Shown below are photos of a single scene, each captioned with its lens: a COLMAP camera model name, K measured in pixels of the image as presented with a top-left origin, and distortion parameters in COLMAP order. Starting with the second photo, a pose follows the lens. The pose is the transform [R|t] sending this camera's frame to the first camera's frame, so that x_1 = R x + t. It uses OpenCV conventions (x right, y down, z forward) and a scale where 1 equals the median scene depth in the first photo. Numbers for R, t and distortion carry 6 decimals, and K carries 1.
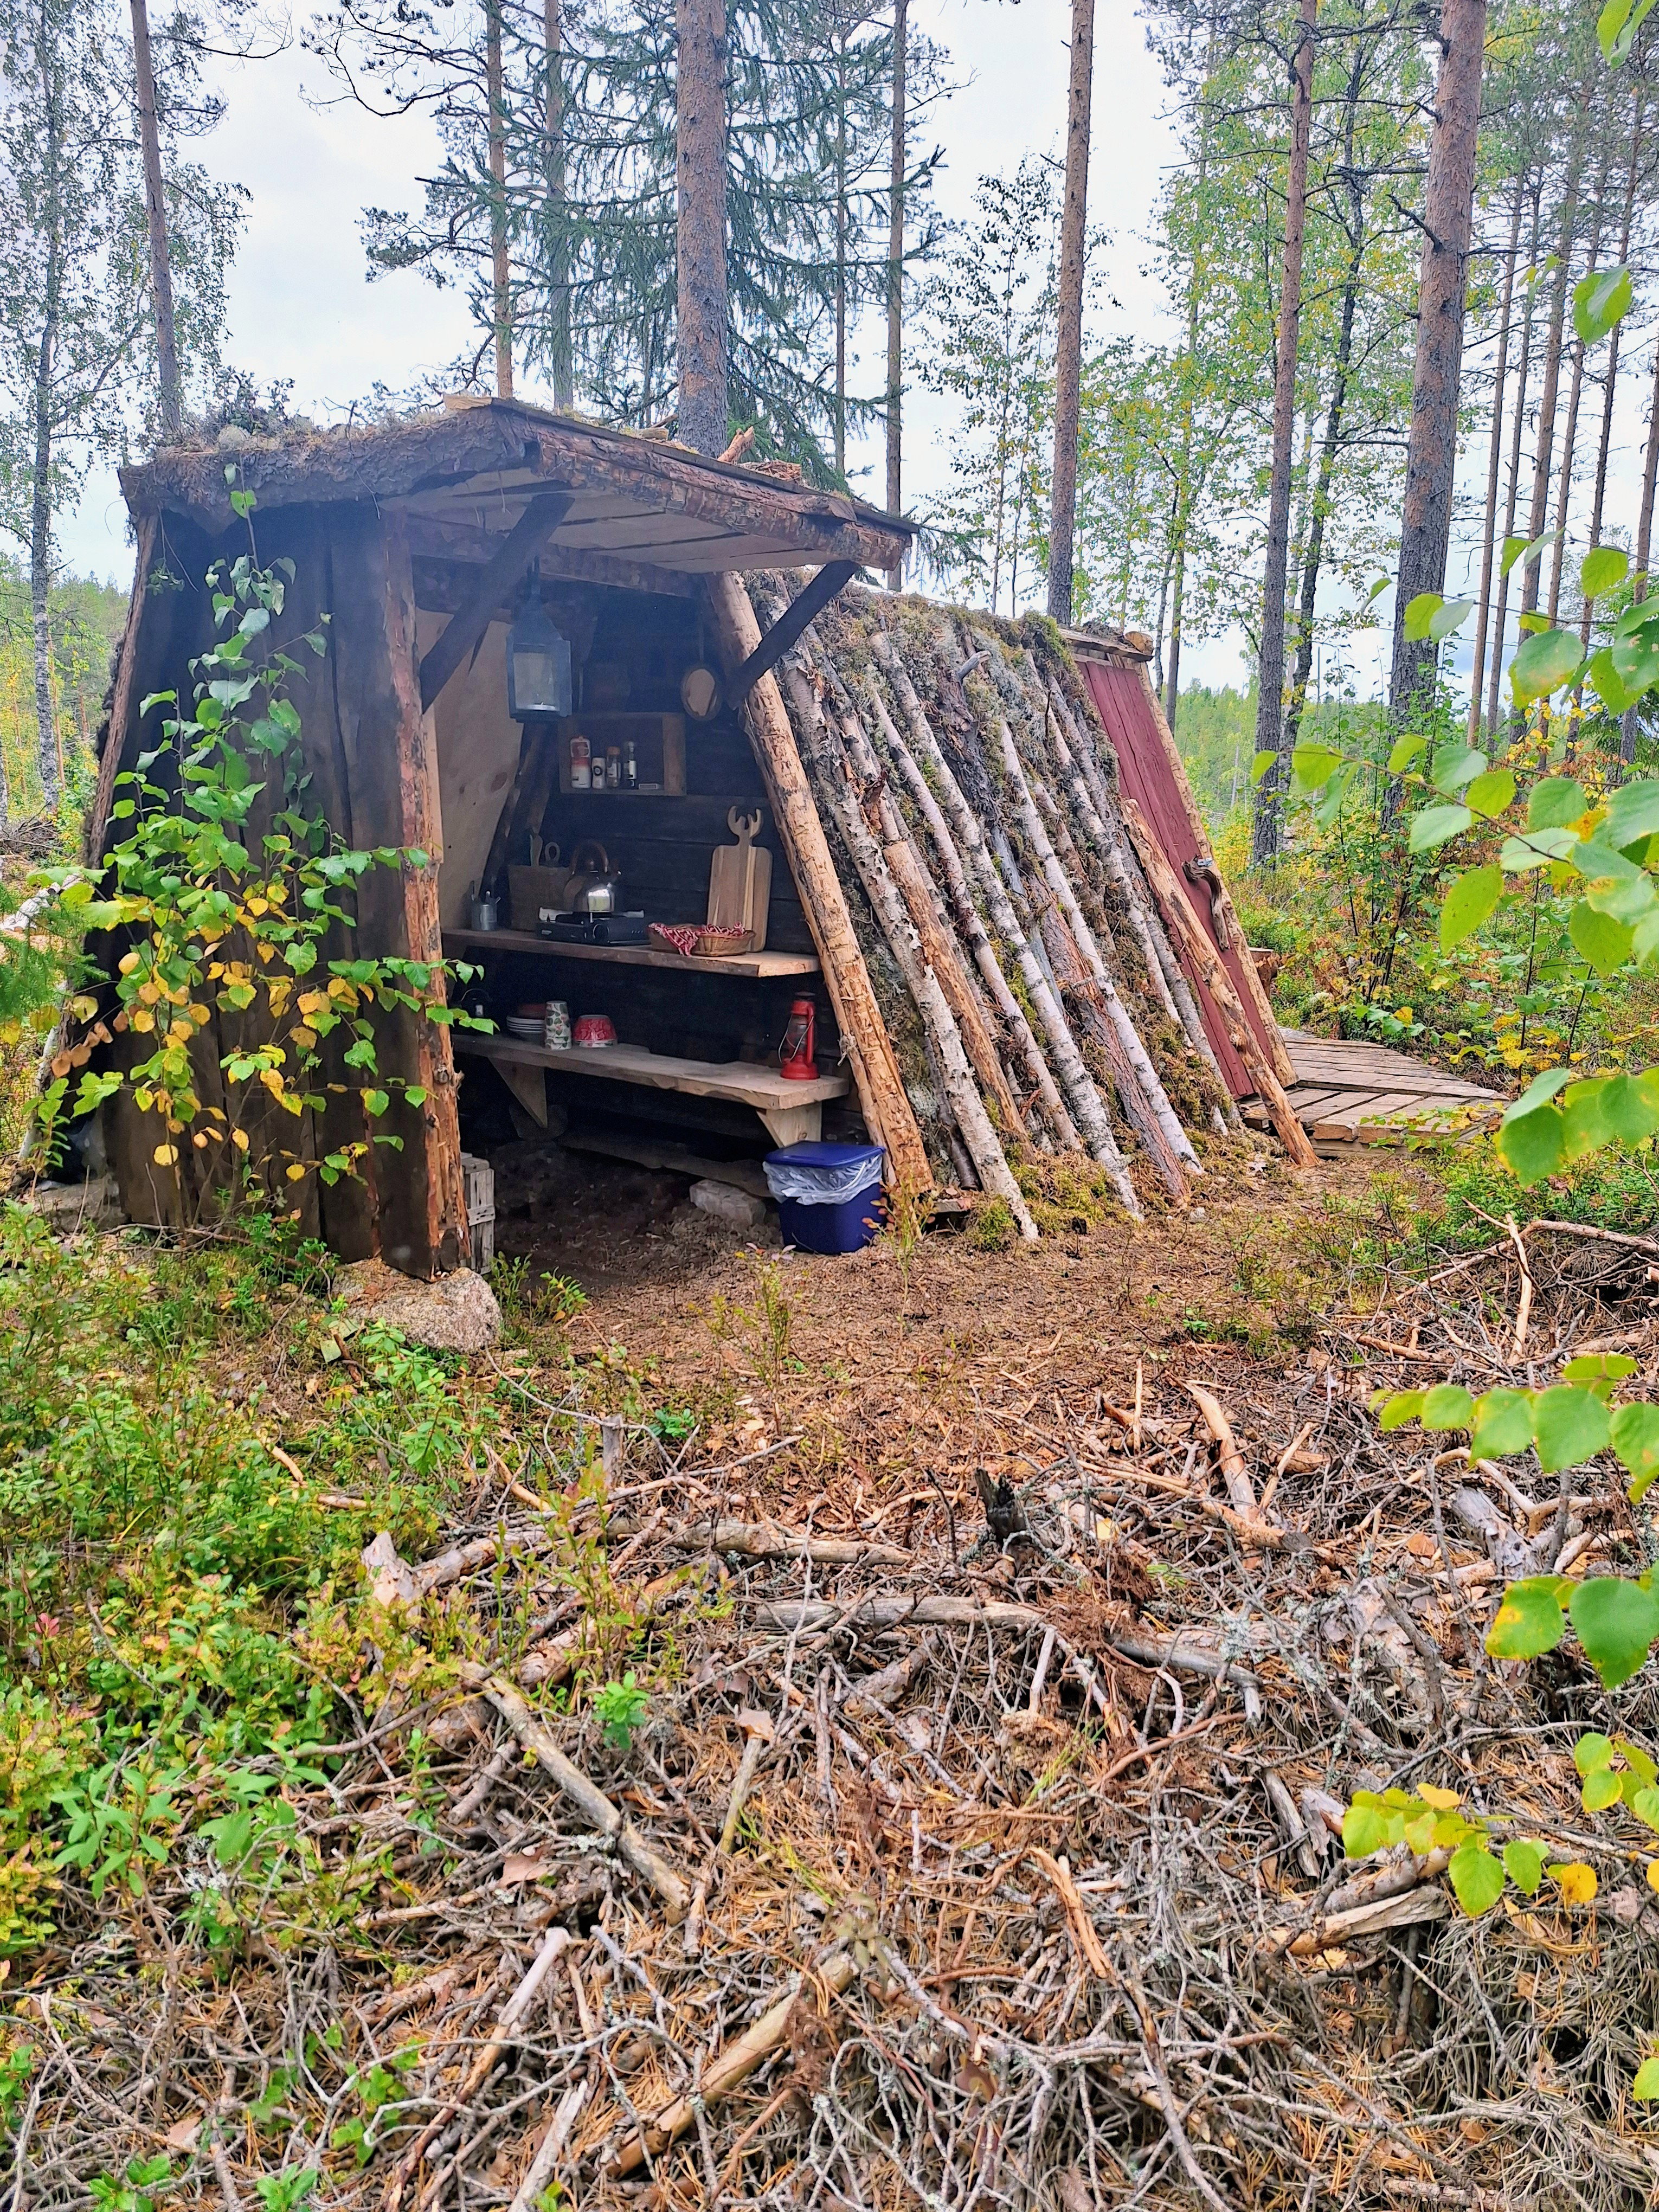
lens RADIAL K [[1482.5, 0, 823.7], [0, 1482.5, 1113.1], [0, 0, 1]] dist [0.097551, -0.126493]
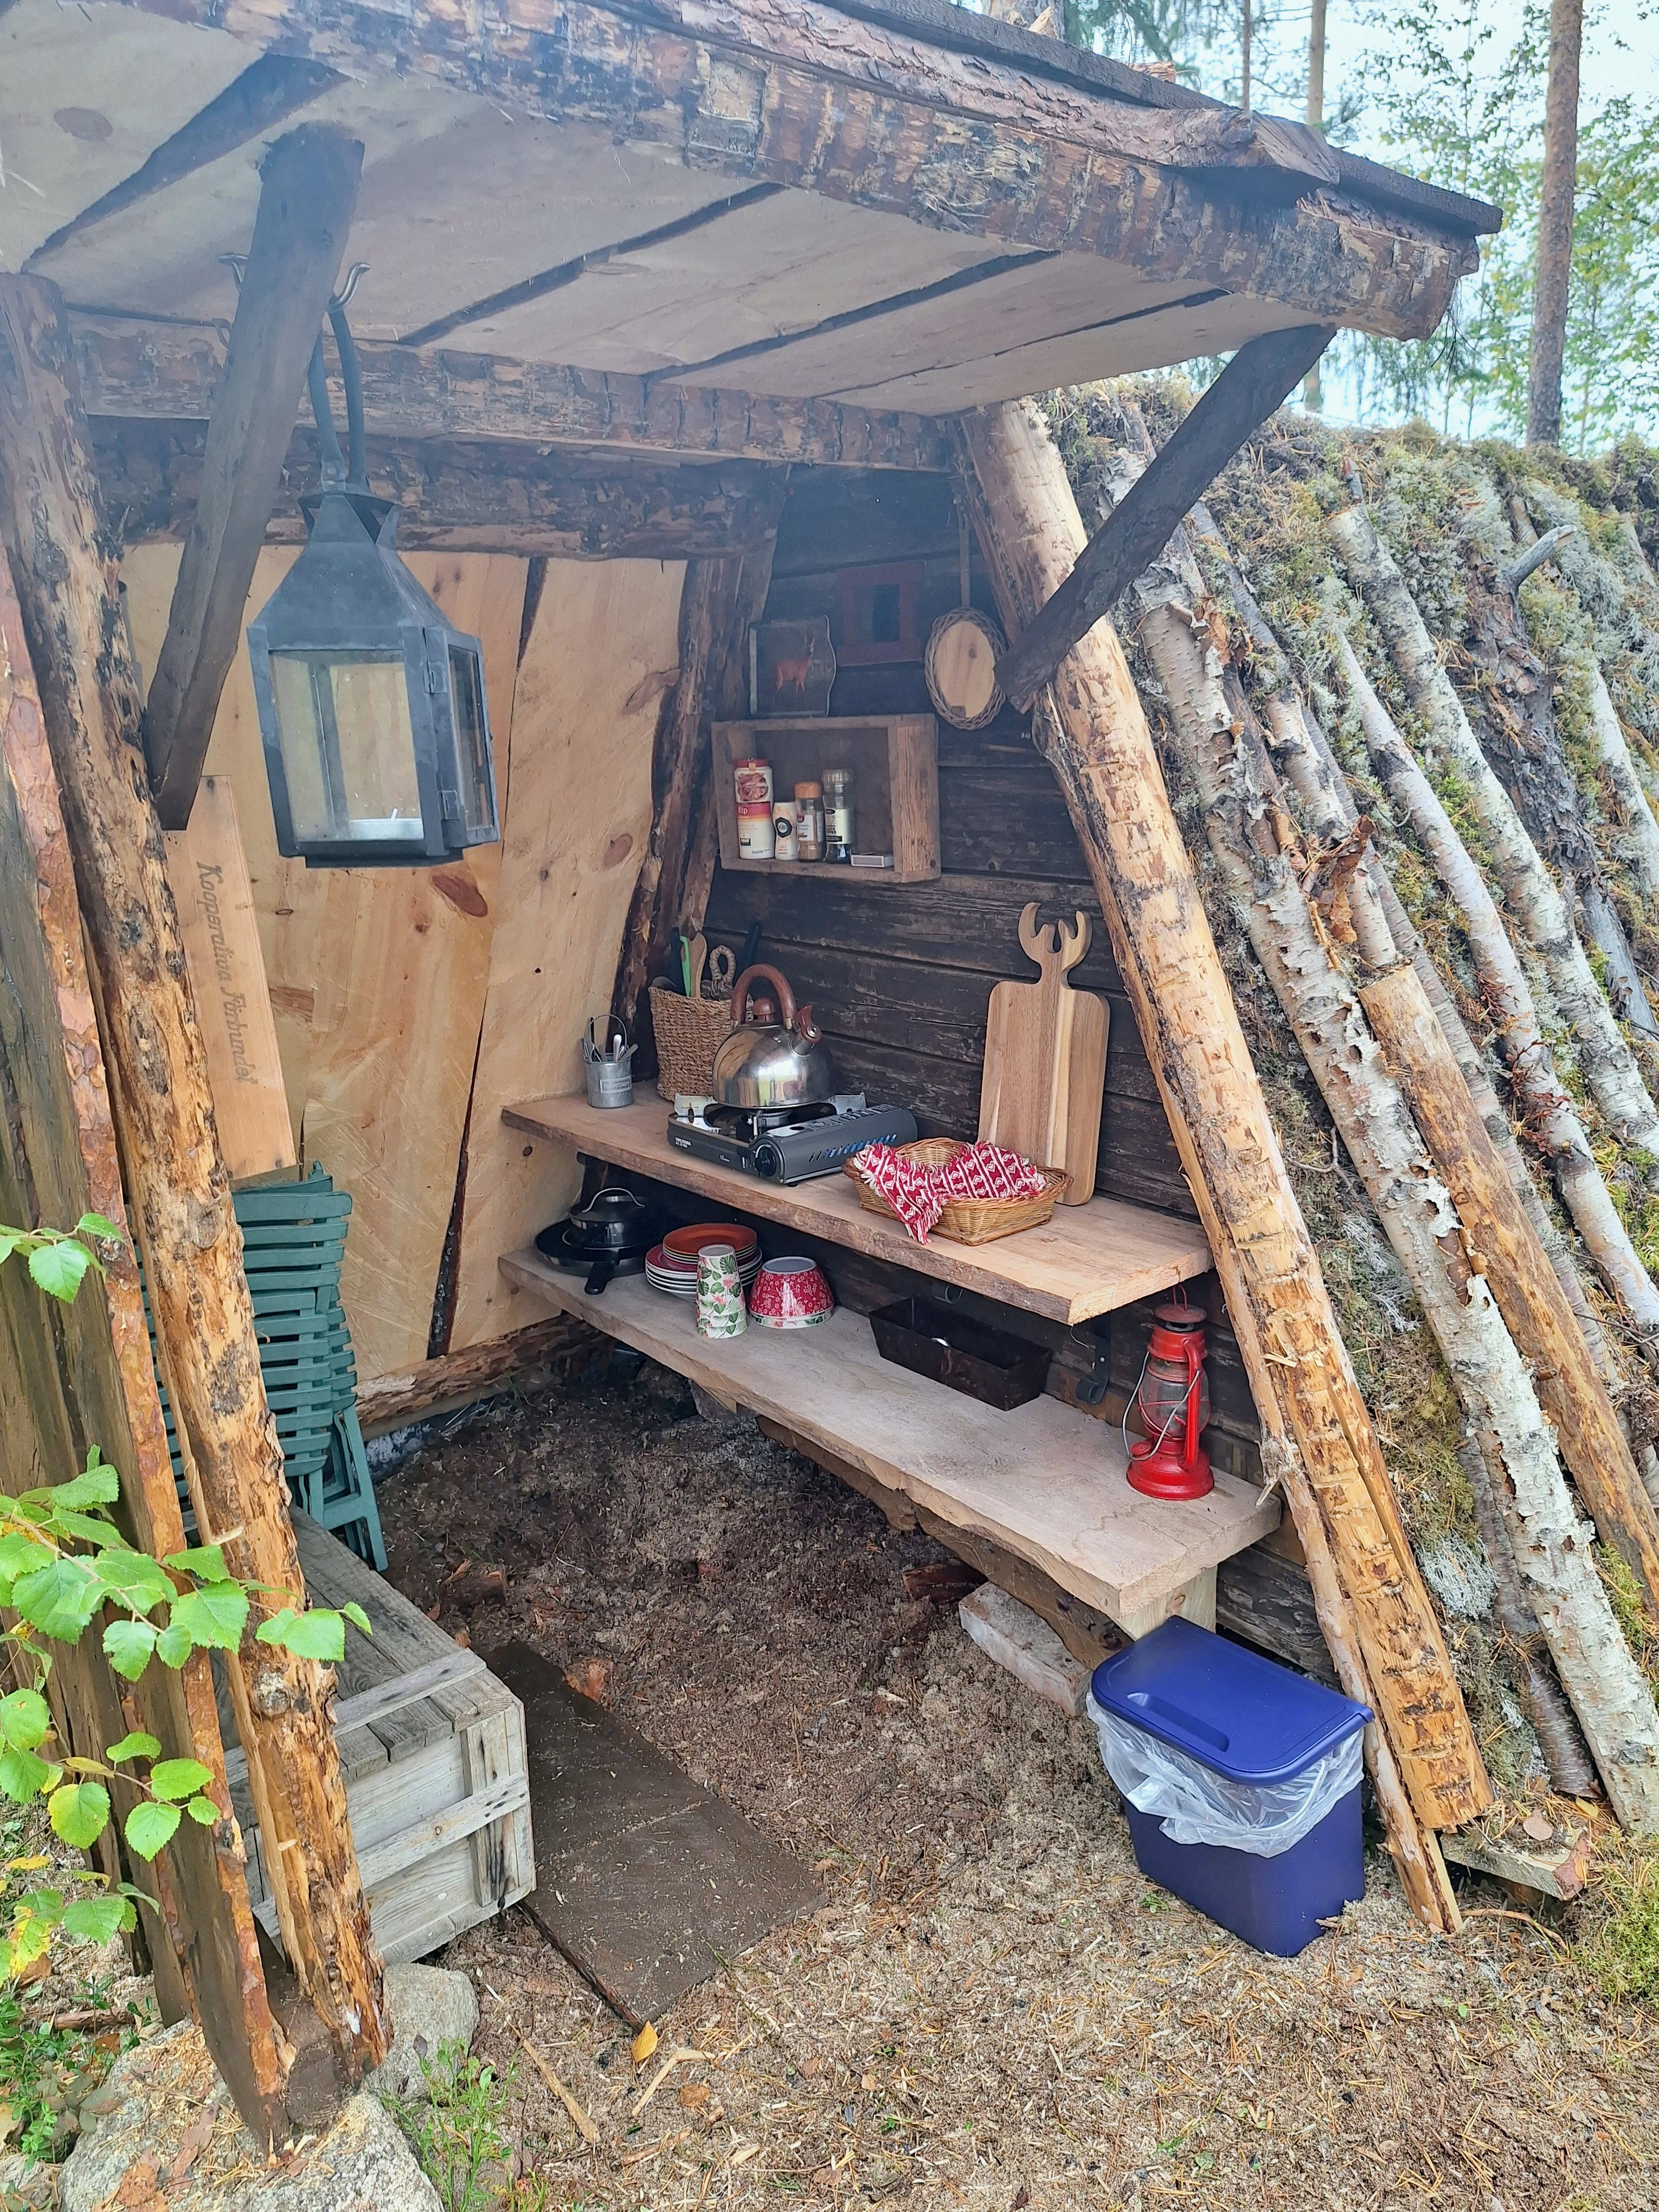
lens RADIAL K [[1482.5, 0, 823.7], [0, 1482.5, 1113.1], [0, 0, 1]] dist [0.097551, -0.126493]
pose [[0.968001, 0.005914, -0.250875, -0.003577], [0.007929, 0.998502, 0.054134, -0.164129], [0.250819, -0.054391, 0.966505, 0.509365]]
